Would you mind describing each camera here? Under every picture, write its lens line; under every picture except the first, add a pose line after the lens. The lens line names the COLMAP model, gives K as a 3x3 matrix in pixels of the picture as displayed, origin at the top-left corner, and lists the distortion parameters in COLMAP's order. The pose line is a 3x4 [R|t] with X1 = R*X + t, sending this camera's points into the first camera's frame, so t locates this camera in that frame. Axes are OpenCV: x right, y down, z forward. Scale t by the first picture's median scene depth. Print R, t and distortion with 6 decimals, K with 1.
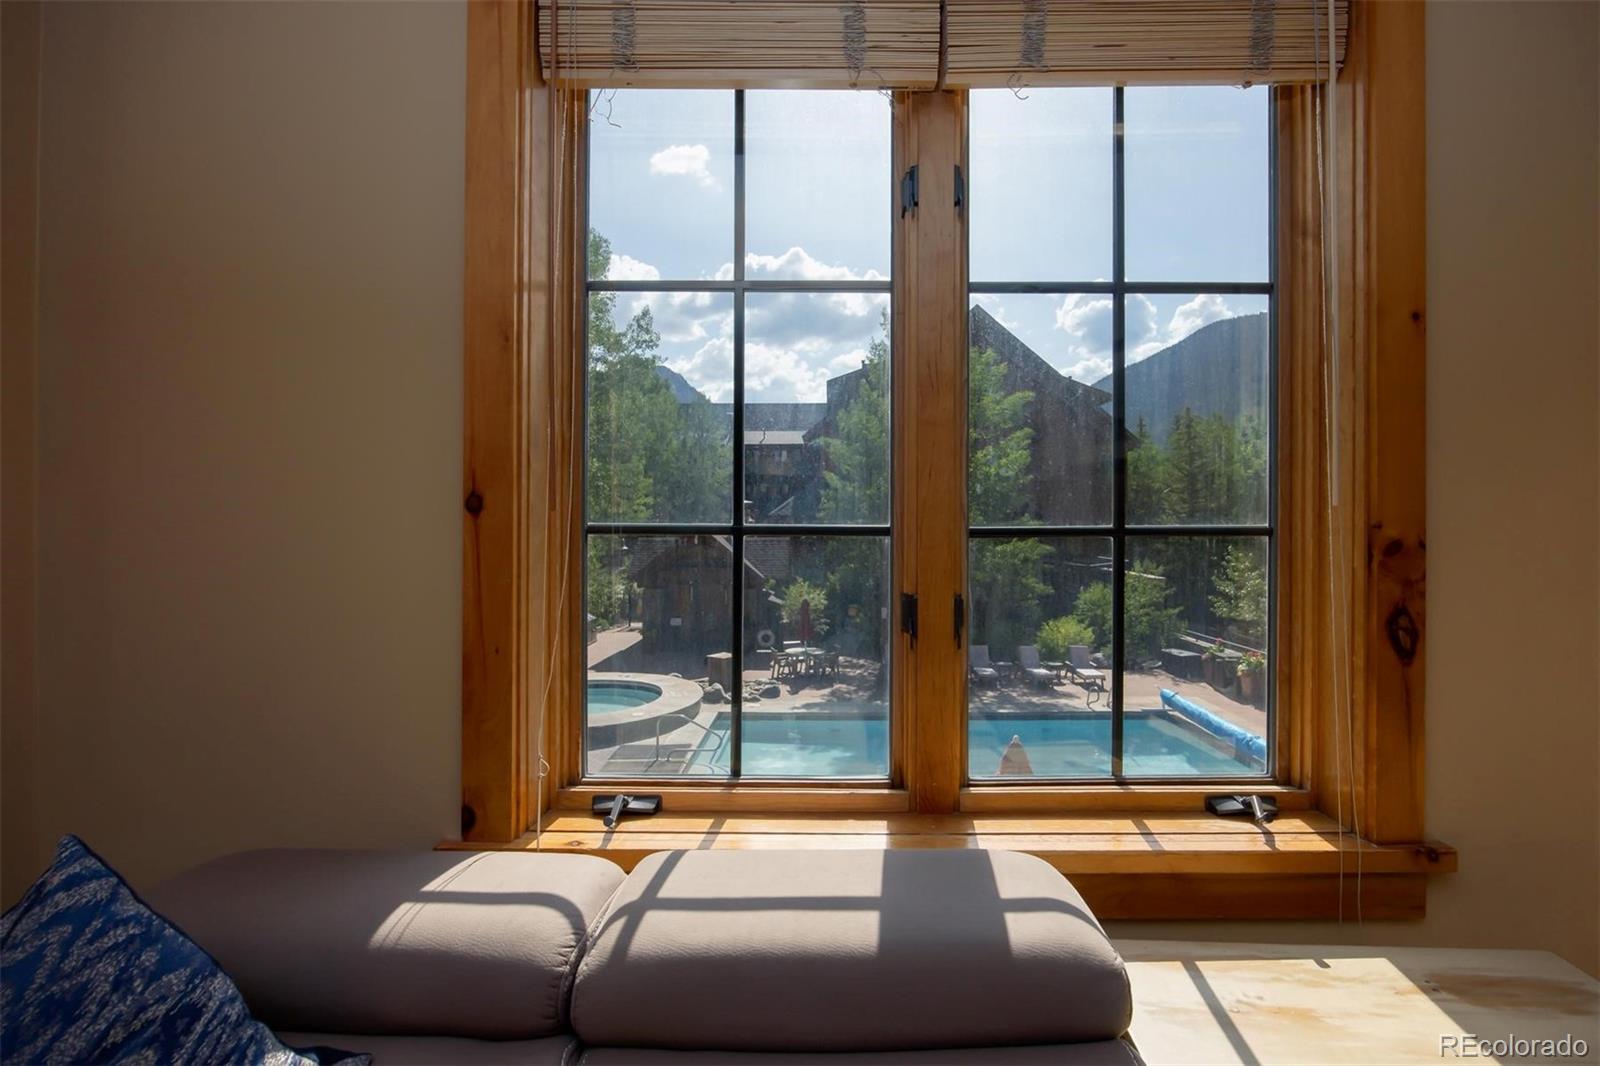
lens RADIAL K [[725.5, 0, 827.6], [0, 725.5, 524.0], [0, 0, 1]] dist [-0.012591, 0.000370]
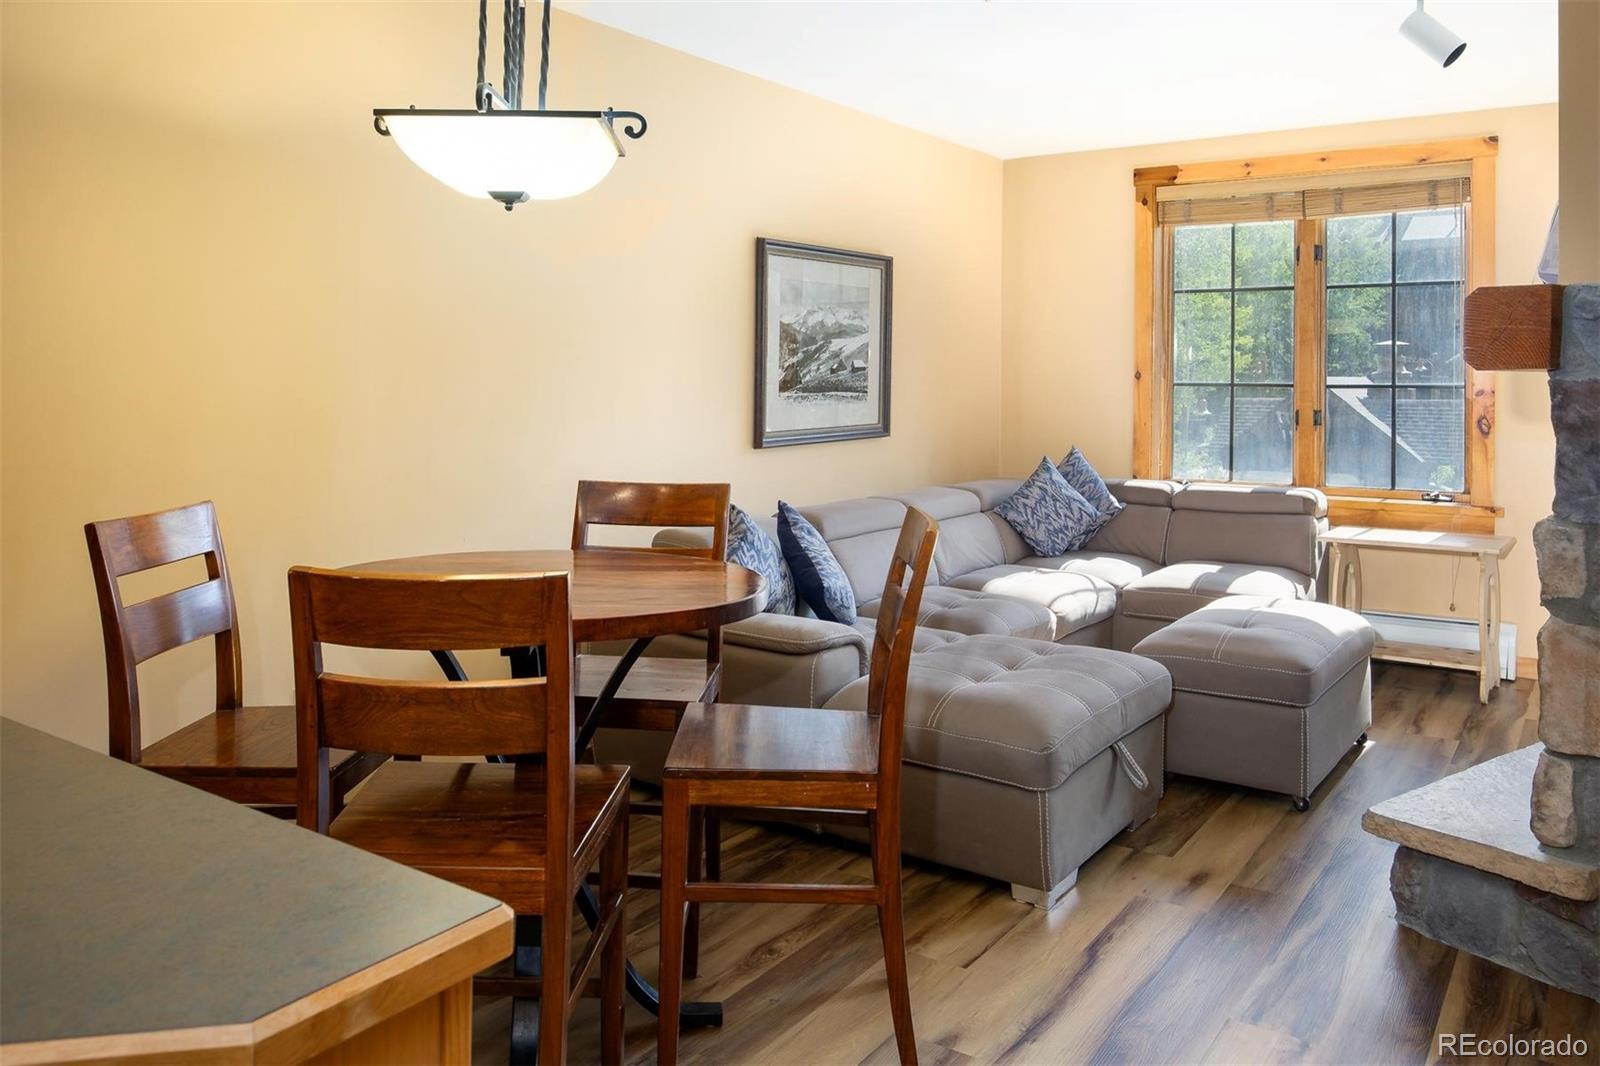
lens RADIAL K [[1238.8, 0, 798.7], [0, 1238.8, 364.5], [0, 0, 1]] dist [-0.008265, 0.002479]
pose [[0.827422, -0.004018, -0.561566, 0.050741], [-0.003177, 0.999925, -0.011836, -0.000392], [0.561571, 0.011577, 0.827348, -0.165708]]
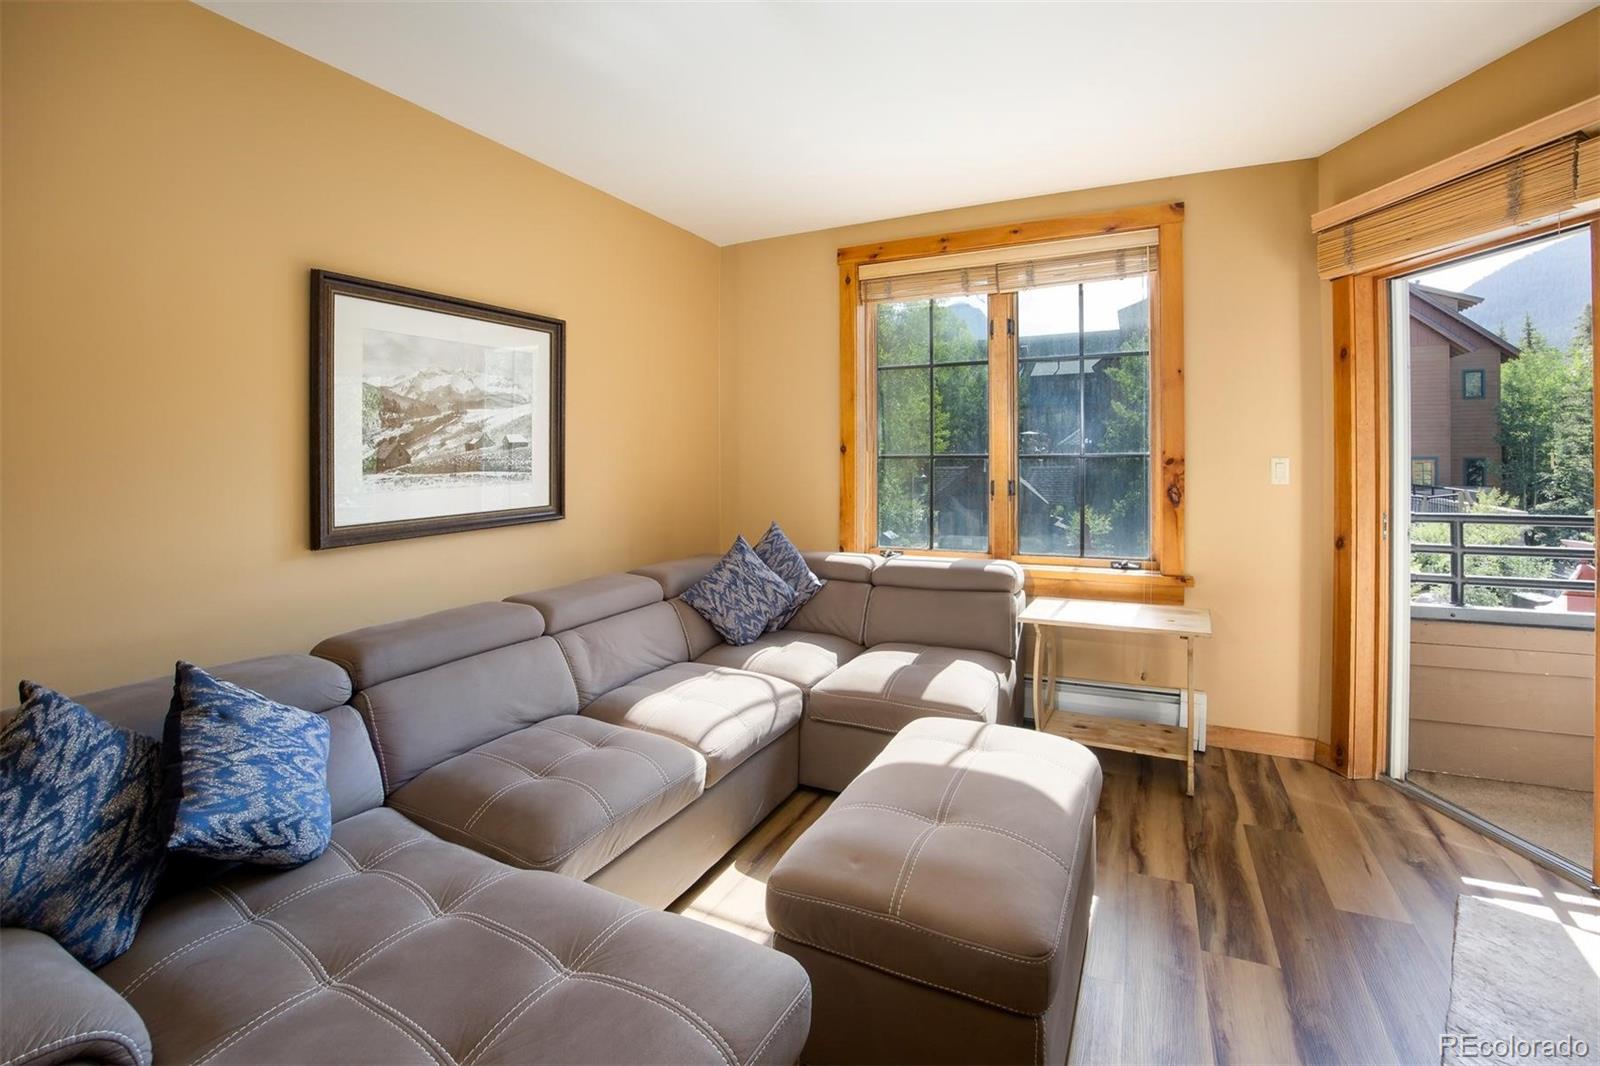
lens RADIAL K [[748.9, 0, 793.4], [0, 748.9, 455.8], [0, 0, 1]] dist [-0.023079, 0.000010]
pose [[0.898283, -0.010009, -0.439304, 0.030017], [0.010646, 0.999943, -0.001015, 0.000006], [0.439289, -0.003764, 0.898338, -0.080983]]
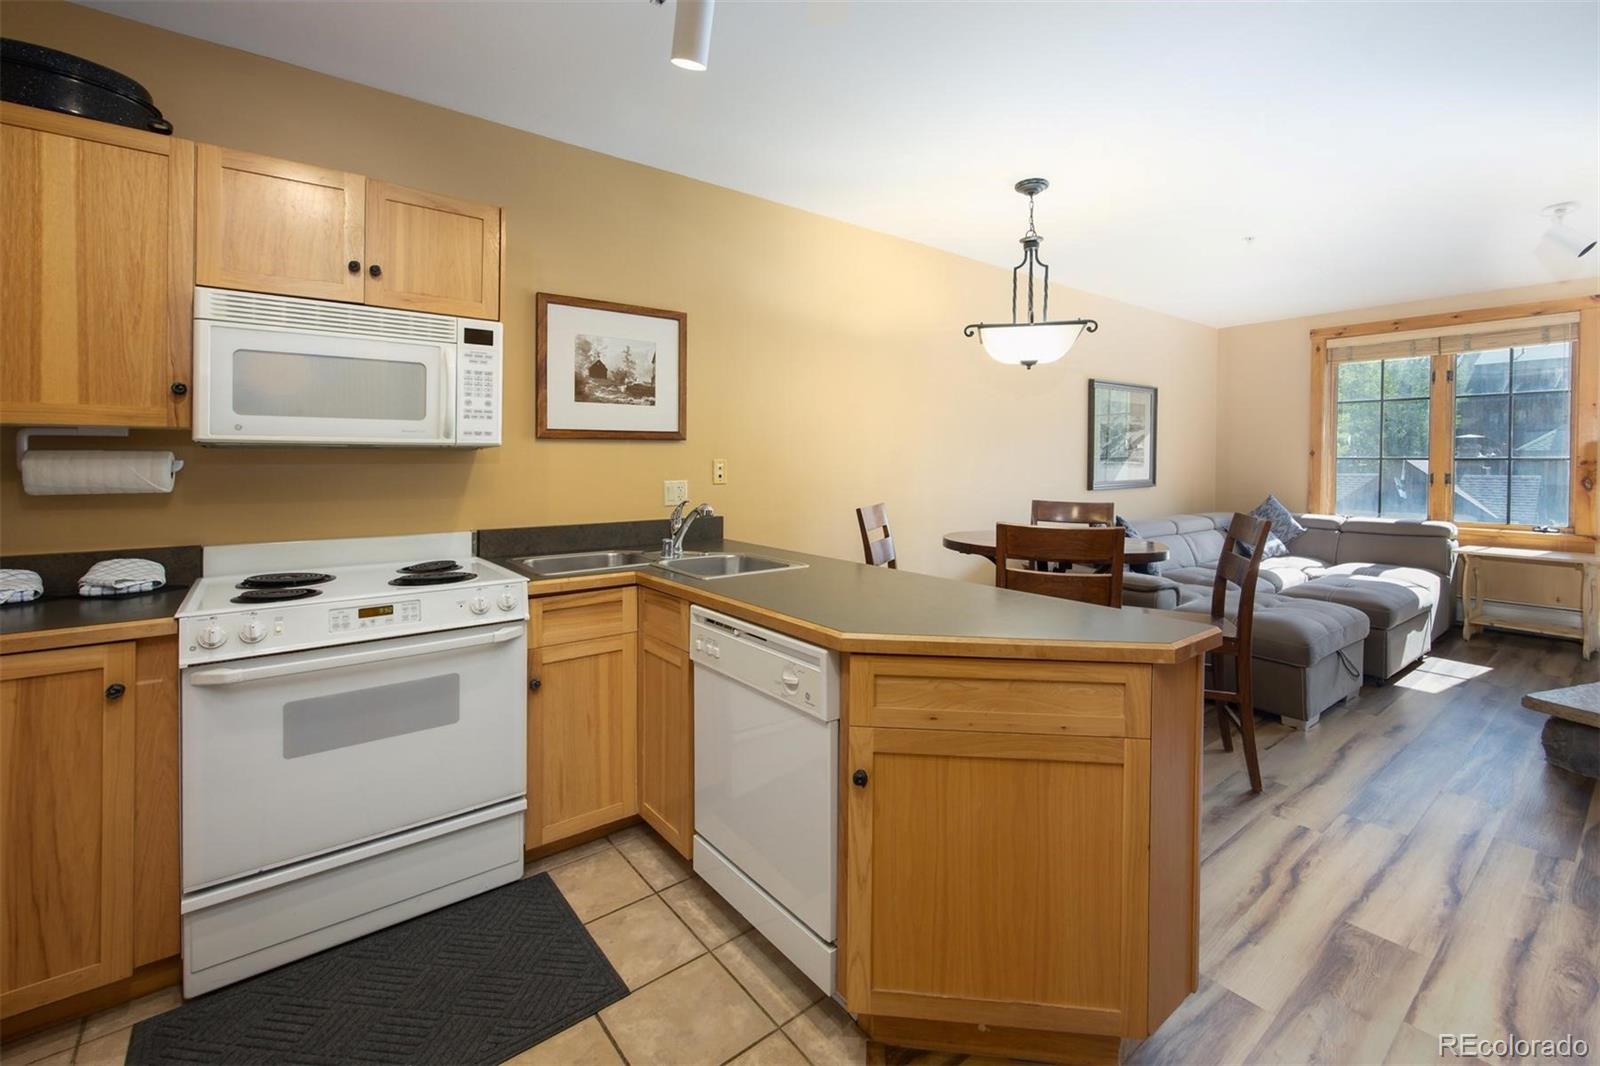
lens RADIAL K [[698.2, 0, 793.7], [0, 698.2, 469.7], [0, 0, 1]] dist [0.001931, 0.000486]
pose [[0.615980, 0.010598, -0.787691, 0.046339], [-0.003510, 0.999937, 0.010709, 0.001916], [0.787754, -0.003832, 0.615978, -0.198235]]
